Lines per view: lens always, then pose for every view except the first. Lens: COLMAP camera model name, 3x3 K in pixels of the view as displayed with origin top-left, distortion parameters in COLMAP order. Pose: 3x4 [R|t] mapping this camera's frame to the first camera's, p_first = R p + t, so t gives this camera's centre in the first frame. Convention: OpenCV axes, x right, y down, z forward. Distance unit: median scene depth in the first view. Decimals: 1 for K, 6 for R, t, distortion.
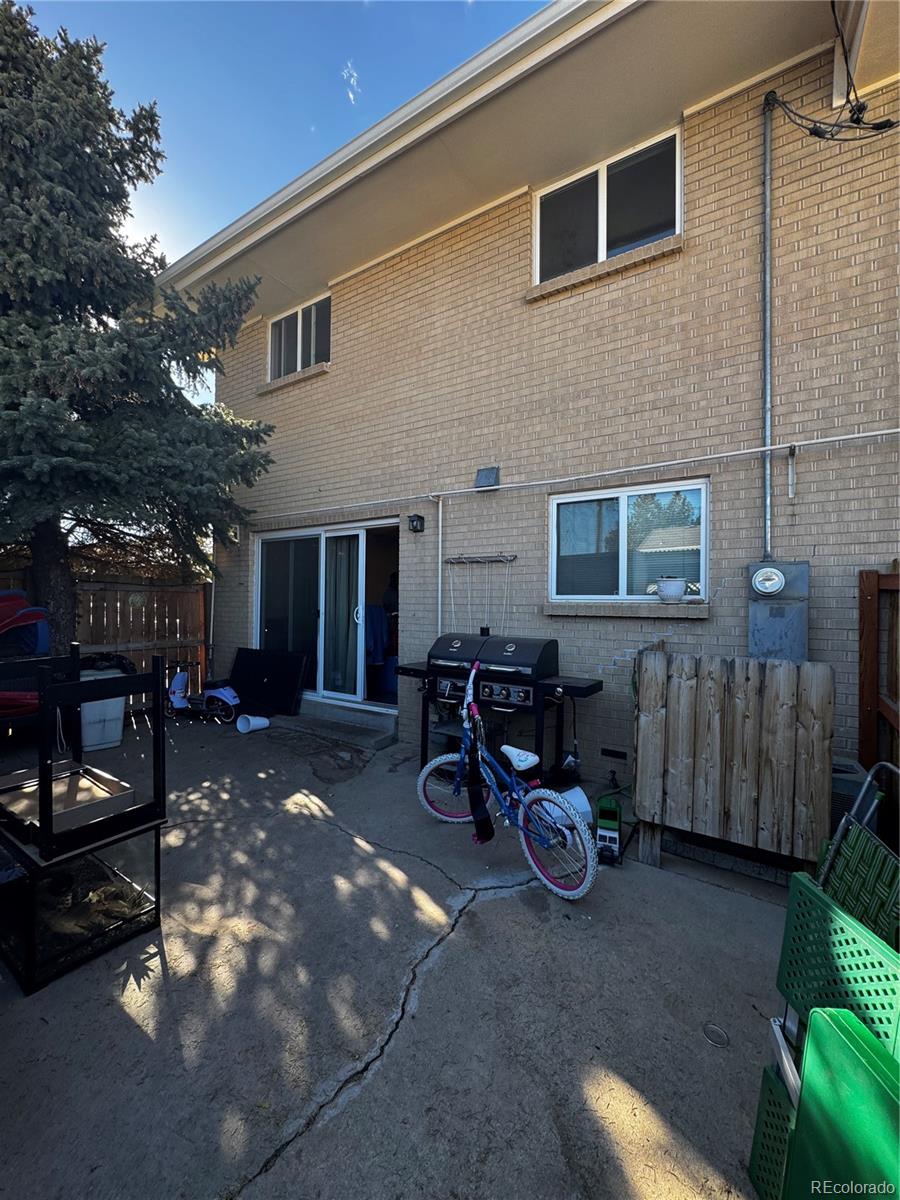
lens RADIAL K [[480.2, 0, 450.0], [0, 480.2, 600.0], [0, 0, 1]] dist [0.007489, -0.006287]
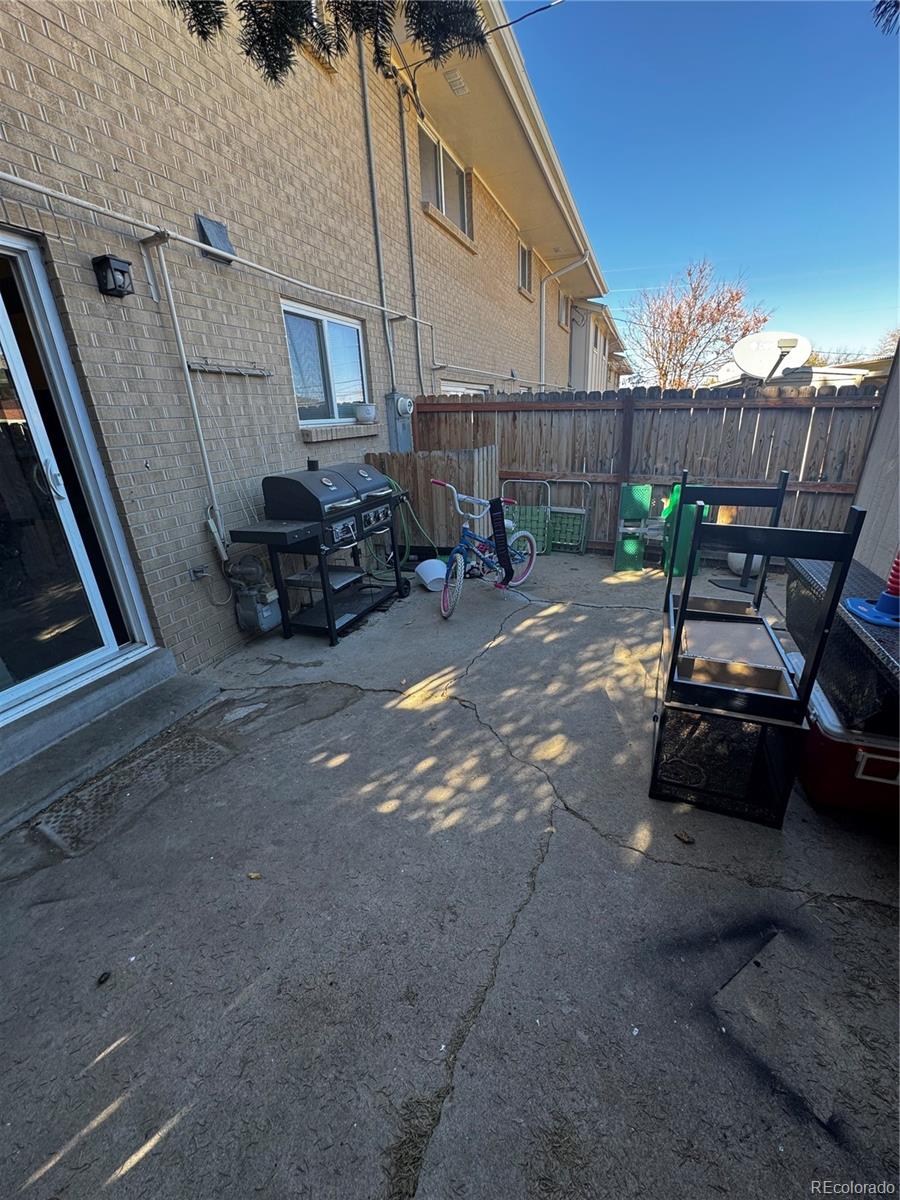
lens RADIAL K [[480.2, 0, 450.0], [0, 480.2, 600.0], [0, 0, 1]] dist [0.007489, -0.006287]
pose [[-0.194348, -0.355045, 0.914424, -1.033003], [0.042146, 0.928316, 0.369397, -0.023304], [-0.980027, 0.110331, -0.165453, 1.115766]]
